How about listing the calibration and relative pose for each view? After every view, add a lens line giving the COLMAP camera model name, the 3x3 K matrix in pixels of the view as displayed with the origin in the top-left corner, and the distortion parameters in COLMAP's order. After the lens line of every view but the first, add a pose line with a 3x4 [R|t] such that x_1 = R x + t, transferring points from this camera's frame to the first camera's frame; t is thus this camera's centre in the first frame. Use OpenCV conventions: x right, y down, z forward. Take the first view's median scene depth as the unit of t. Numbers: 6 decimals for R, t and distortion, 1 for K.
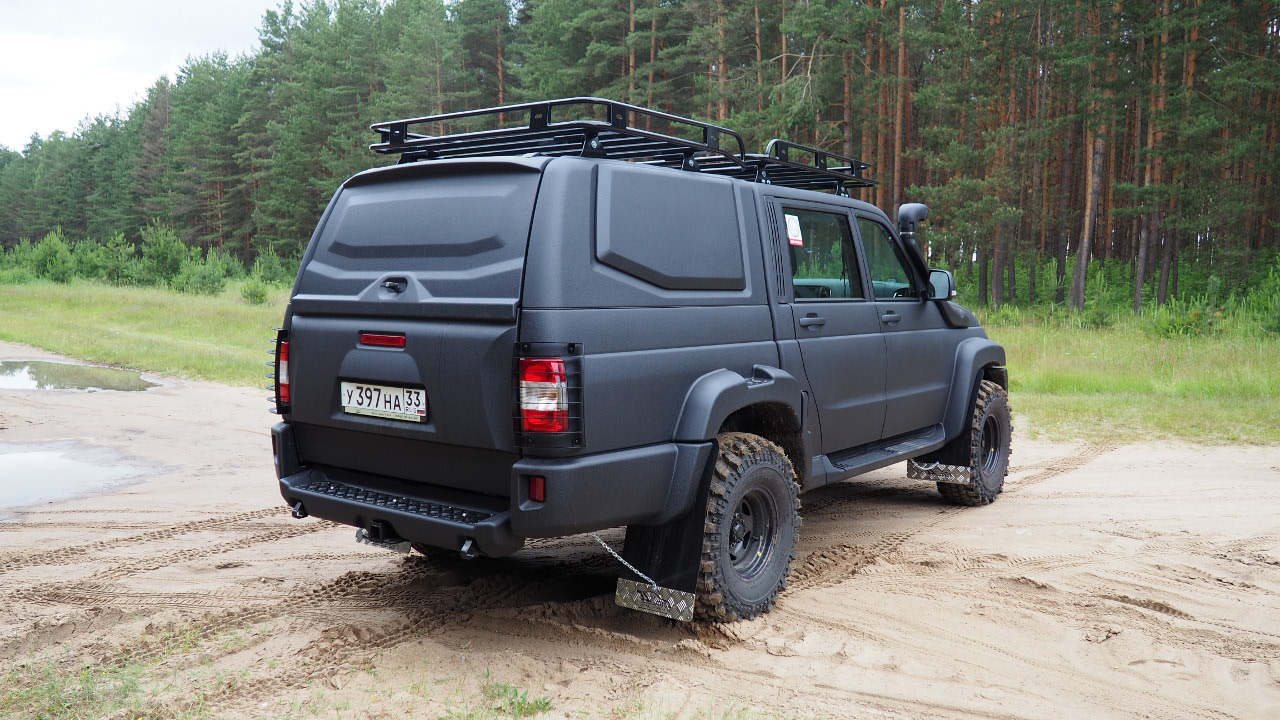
lens RADIAL K [[1056.9, 0, 635.8], [0, 1056.9, 349.1], [0, 0, 1]] dist [-0.061809, 0.063348]
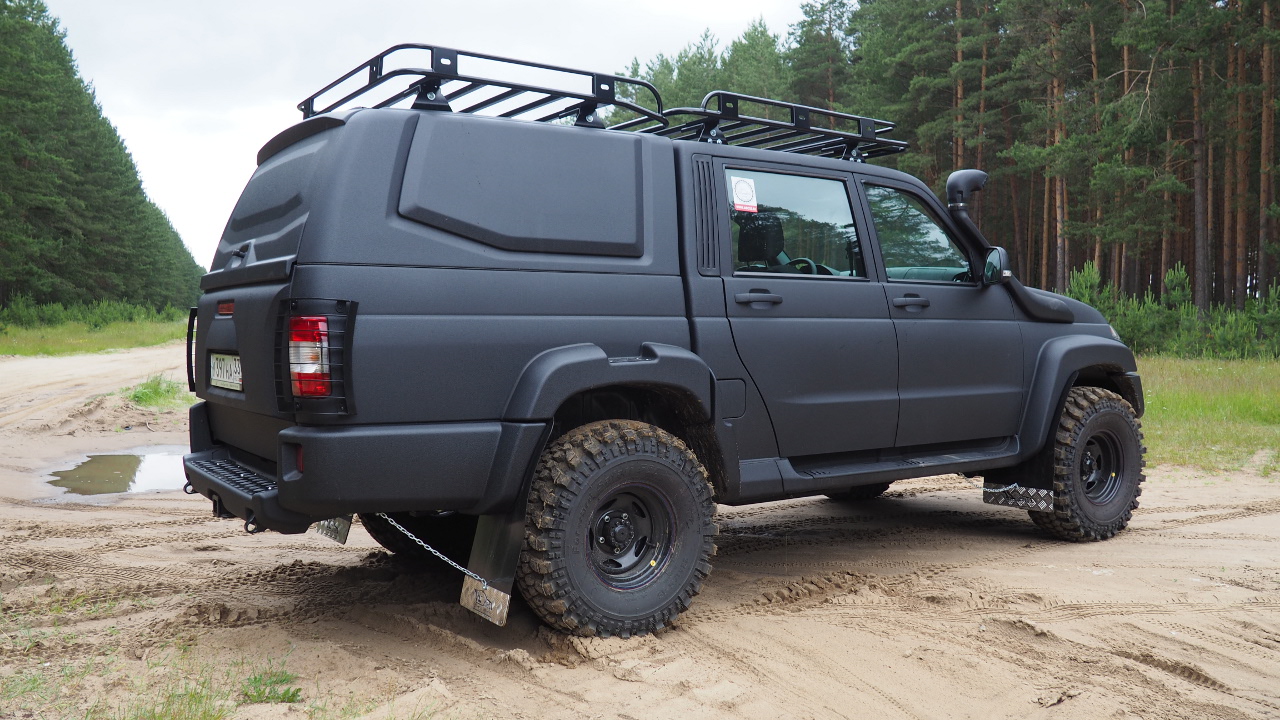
lens RADIAL K [[1062.6, 0, 636.7], [0, 1062.6, 336.6], [0, 0, 1]] dist [-0.070745, 0.066155]
pose [[0.945963, -0.006794, -0.324203, 0.381848], [-0.011669, 0.998420, -0.054969, 0.057743], [0.324064, 0.055782, 0.944389, 0.172146]]
